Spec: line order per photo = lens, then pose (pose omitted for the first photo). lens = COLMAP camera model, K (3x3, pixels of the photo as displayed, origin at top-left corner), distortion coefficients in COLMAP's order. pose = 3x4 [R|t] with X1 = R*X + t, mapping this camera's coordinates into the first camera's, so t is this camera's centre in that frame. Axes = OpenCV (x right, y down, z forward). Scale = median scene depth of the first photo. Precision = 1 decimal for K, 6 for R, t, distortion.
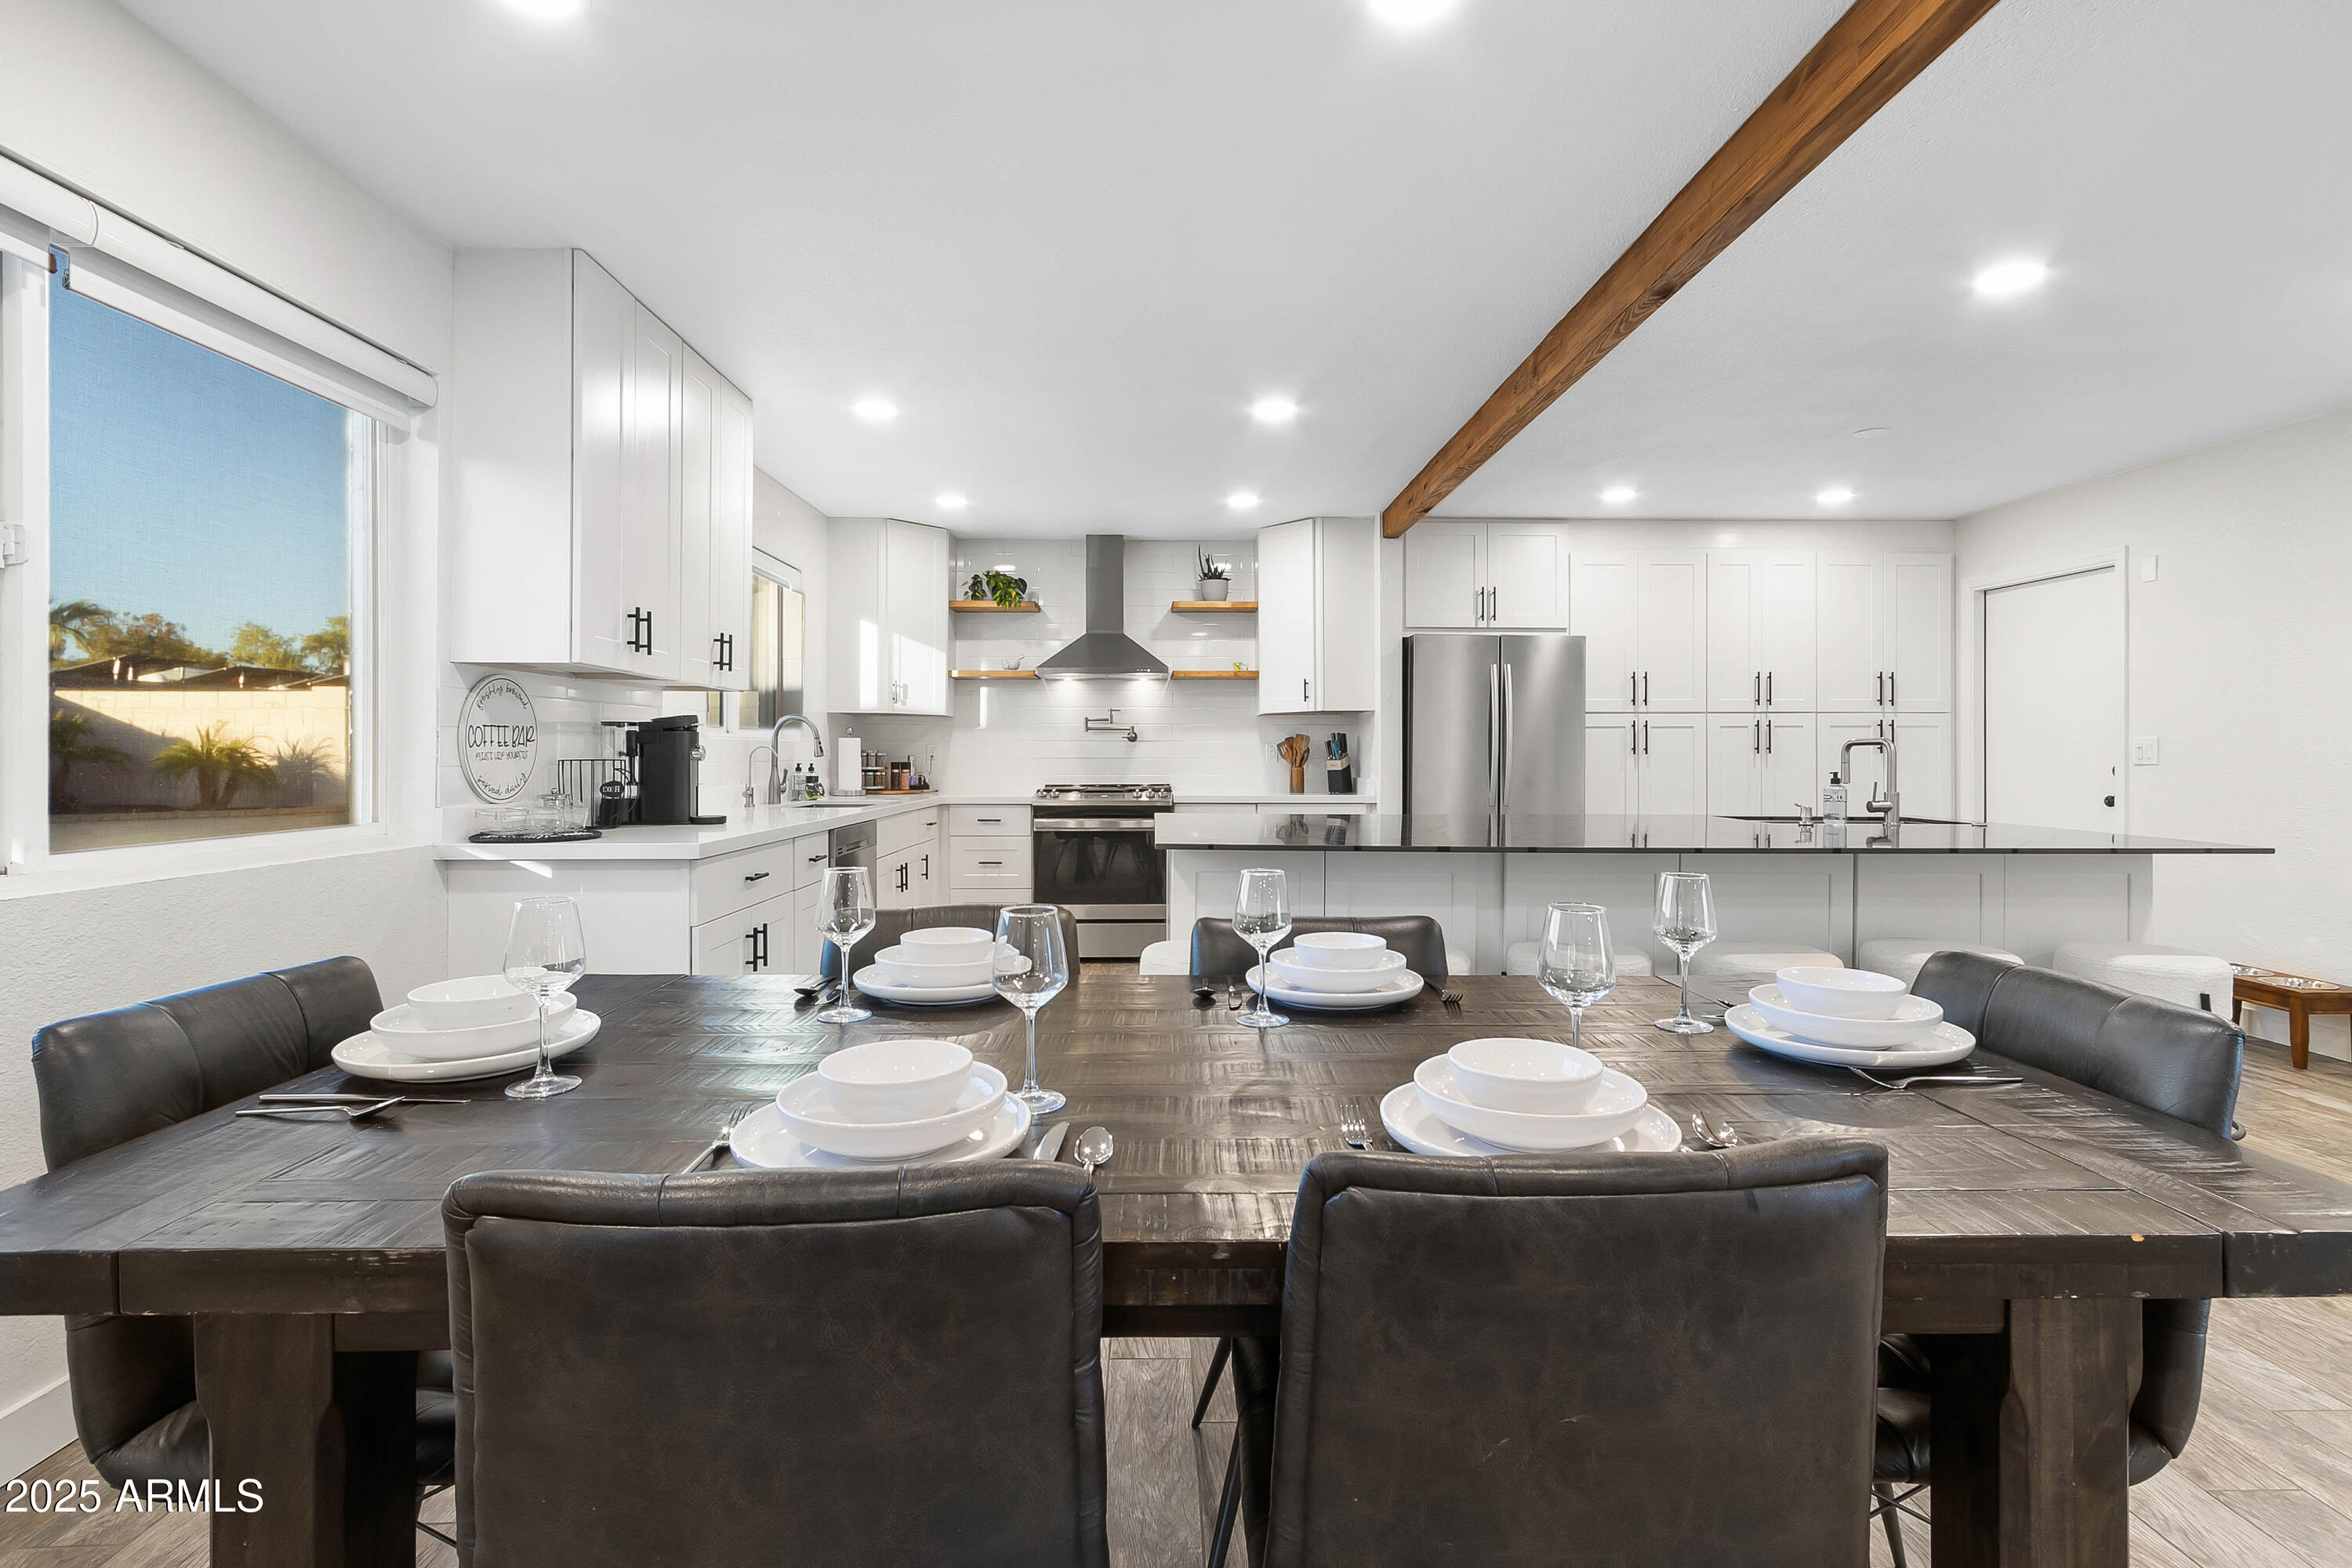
lens RADIAL K [[1091.4, 0, 1234.1], [0, 1091.4, 781.1], [0, 0, 1]] dist [0.002894, 0.000465]
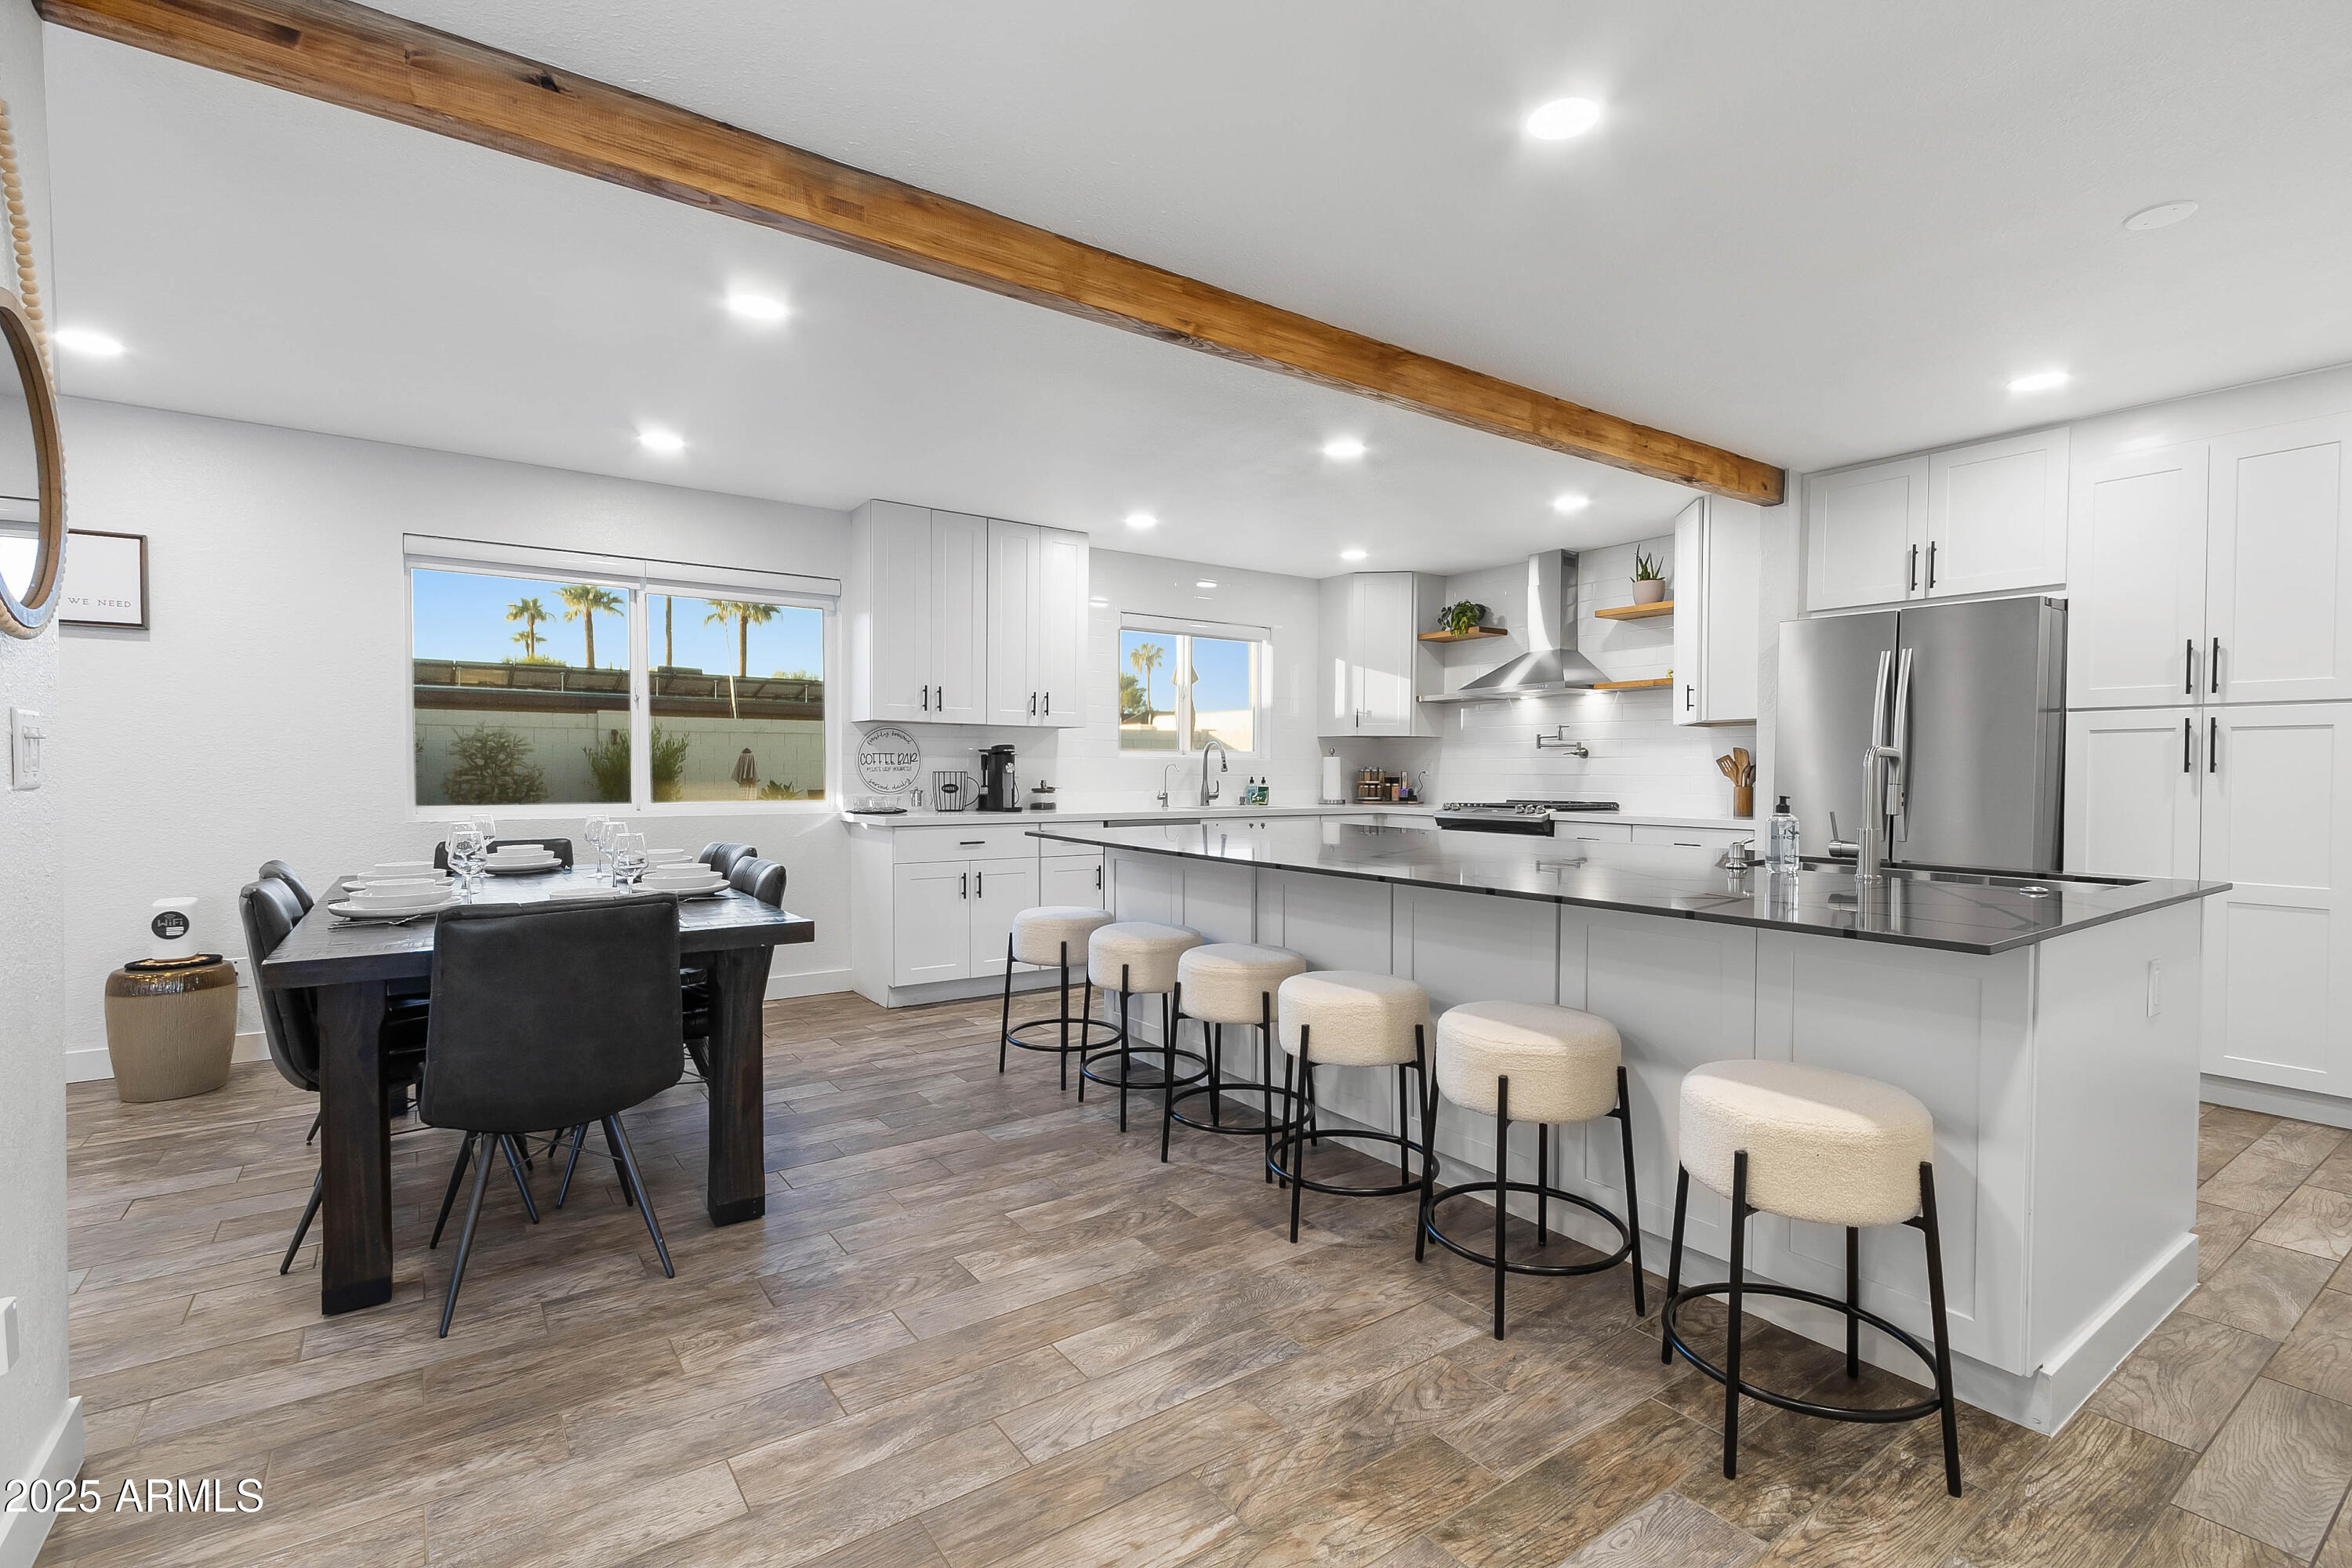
lens RADIAL K [[1058.0, 0, 1096.1], [0, 1058.0, 788.7], [0, 0, 1]] dist [0.000598, 0.000002]
pose [[0.537323, 0.017206, -0.843201, 0.494521], [-0.023975, 0.999699, 0.005121, -0.003346], [0.843036, 0.017464, 0.537574, 0.141953]]
